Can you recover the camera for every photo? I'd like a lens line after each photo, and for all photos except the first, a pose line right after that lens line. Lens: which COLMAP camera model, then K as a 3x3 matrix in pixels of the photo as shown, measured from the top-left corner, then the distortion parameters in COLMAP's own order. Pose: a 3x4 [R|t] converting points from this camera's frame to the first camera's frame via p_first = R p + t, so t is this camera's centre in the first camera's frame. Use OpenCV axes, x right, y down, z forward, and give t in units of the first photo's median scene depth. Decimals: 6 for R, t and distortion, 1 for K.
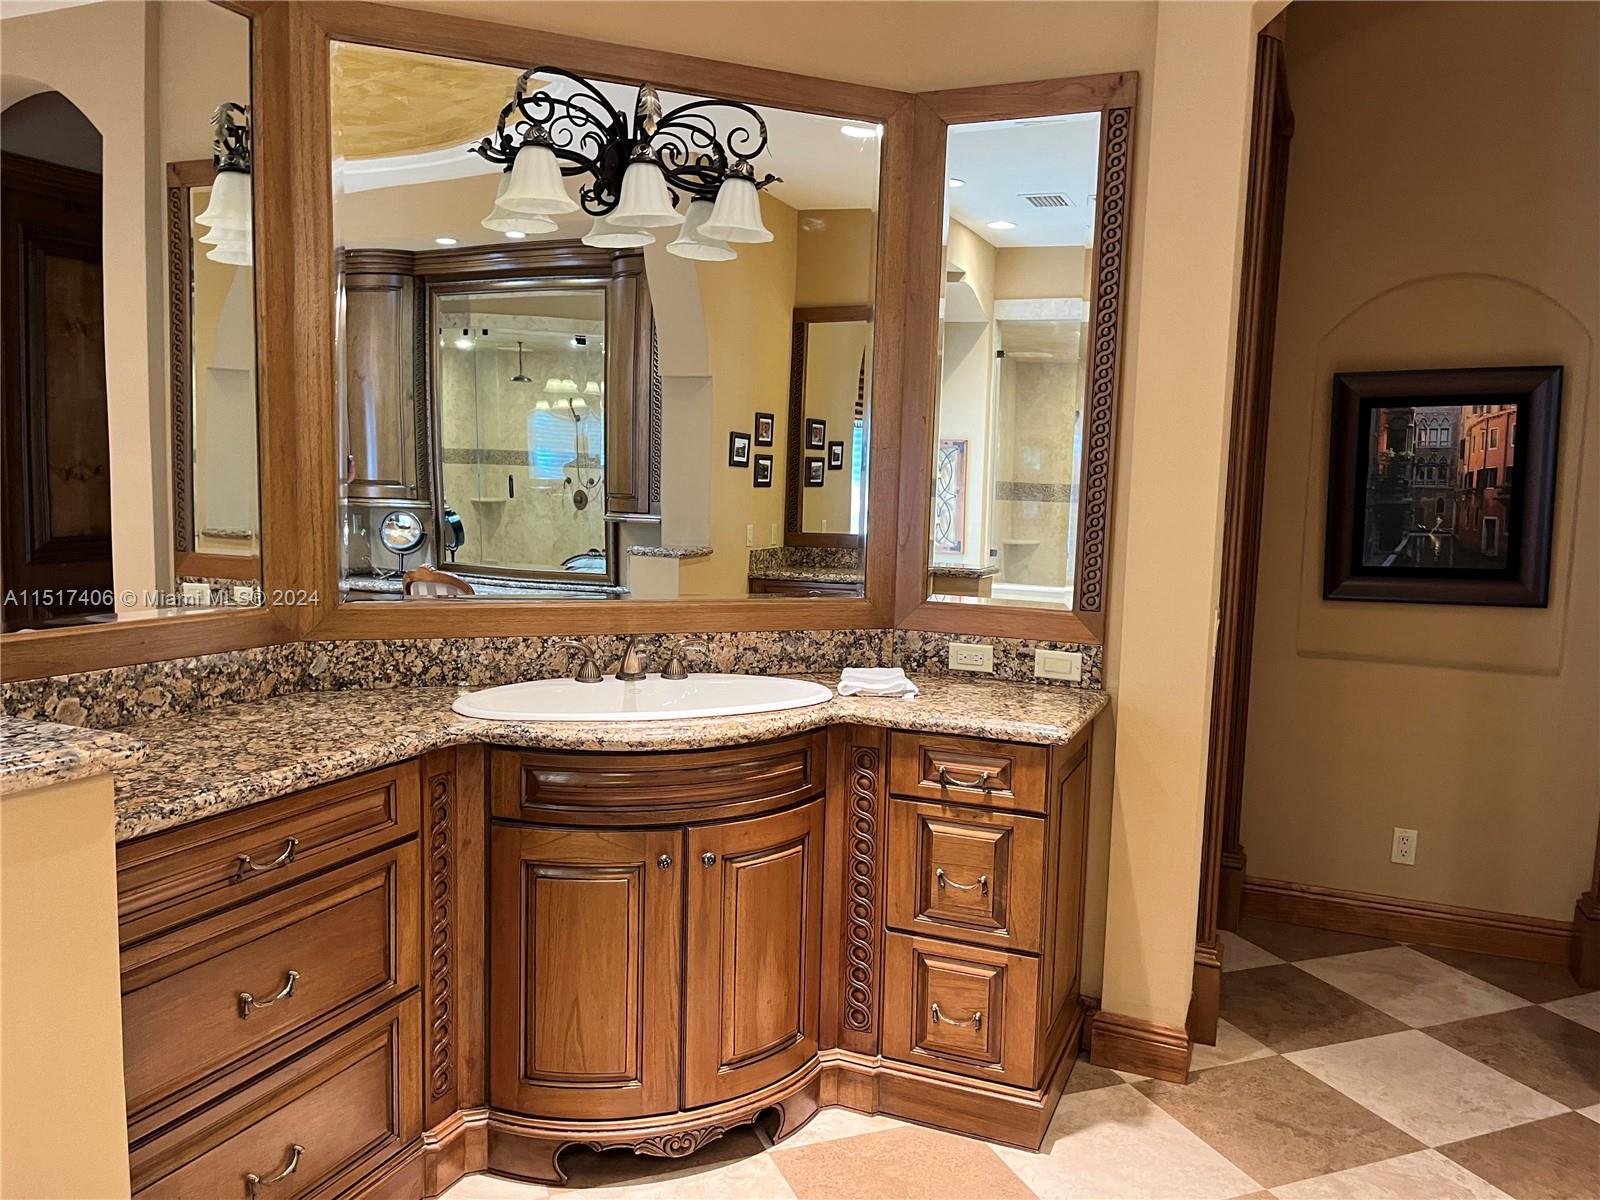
lens RADIAL K [[1203.6, 0, 793.8], [0, 1203.6, 600.1], [0, 0, 1]] dist [0.004201, 0.001111]
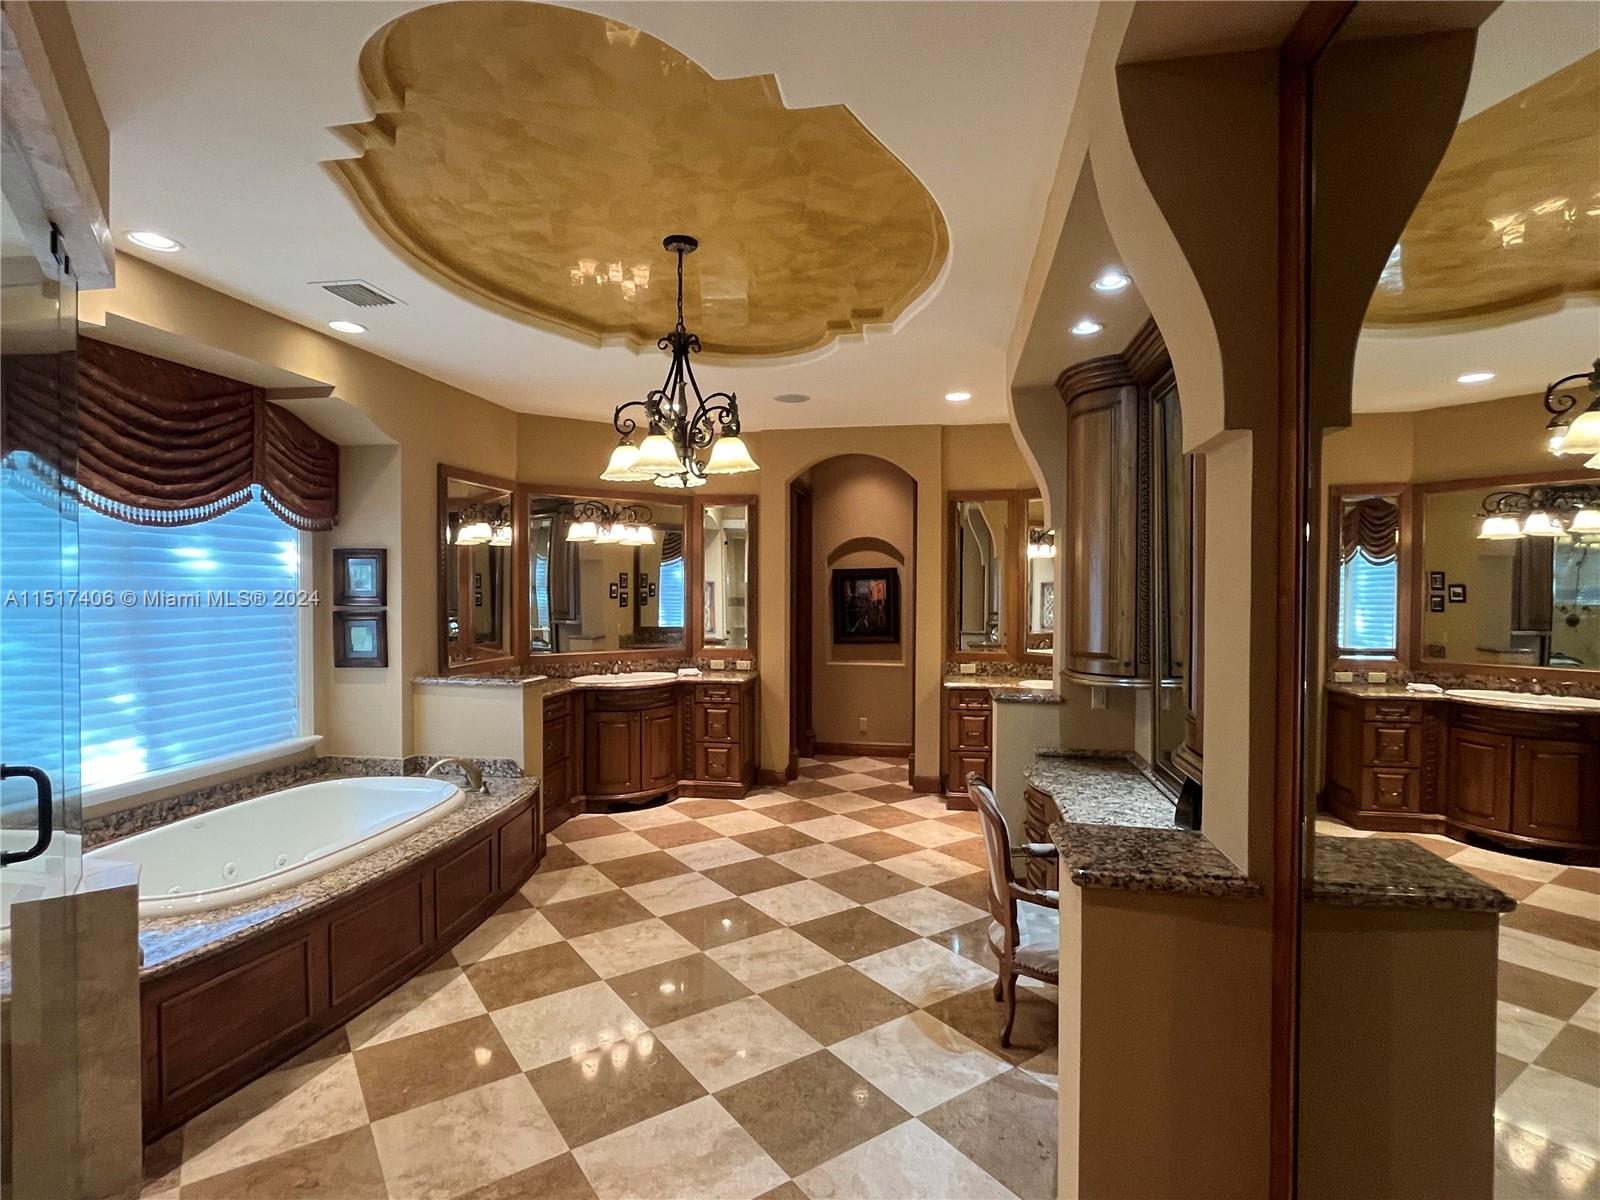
lens RADIAL K [[825.9, 0, 792.3], [0, 825.9, 601.5], [0, 0, 1]] dist [-0.001122, -0.000011]
pose [[0.972184, -0.026867, 0.232674, -0.183979], [0.045334, 0.996198, -0.074389, 0.057633], [-0.229791, 0.082868, 0.969706, -1.317293]]
